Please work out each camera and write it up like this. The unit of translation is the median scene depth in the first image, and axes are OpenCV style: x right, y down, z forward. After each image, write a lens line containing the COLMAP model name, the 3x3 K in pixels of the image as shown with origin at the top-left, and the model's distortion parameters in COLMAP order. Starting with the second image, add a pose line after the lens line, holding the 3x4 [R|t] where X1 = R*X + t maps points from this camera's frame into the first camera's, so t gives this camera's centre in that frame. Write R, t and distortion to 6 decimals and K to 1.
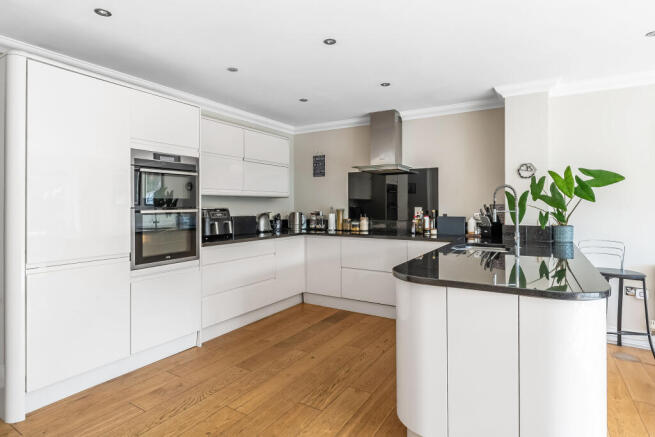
lens RADIAL K [[348.2, 0, 336.1], [0, 348.2, 202.5], [0, 0, 1]] dist [-0.002240, -0.000613]
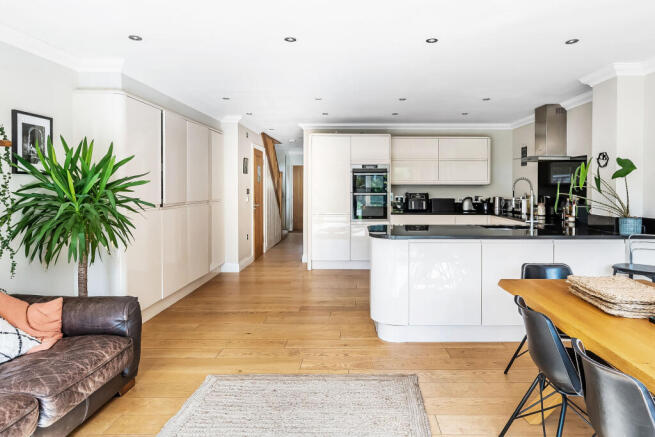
lens RADIAL K [[381.6, 0, 353.7], [0, 381.6, 192.1], [0, 0, 1]] dist [-0.003776, -0.001065]
pose [[0.512959, 0.014676, -0.858287, 0.914785], [0.000944, 0.999844, 0.017661, -0.015831], [0.858412, -0.009870, 0.512865, -0.125884]]
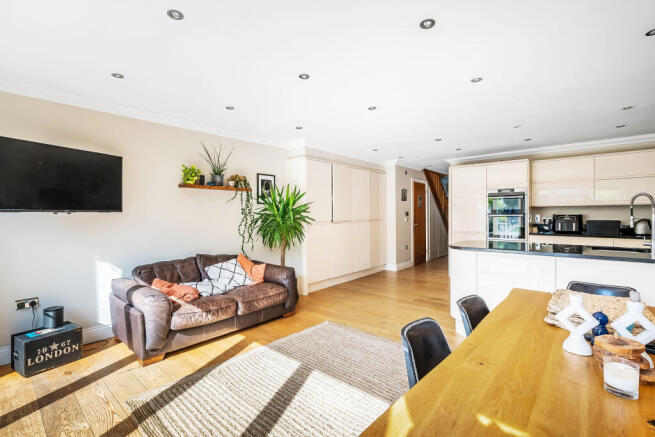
lens RADIAL K [[301.0, 0, 327.5], [0, 301.0, 218.5], [0, 0, 1]] dist [-0.000149, 0.000021]
pose [[-0.186420, 0.016679, -0.982329, 1.089726], [0.009753, 0.999838, 0.015125, 0.004177], [0.982422, -0.006761, -0.186553, 0.179351]]
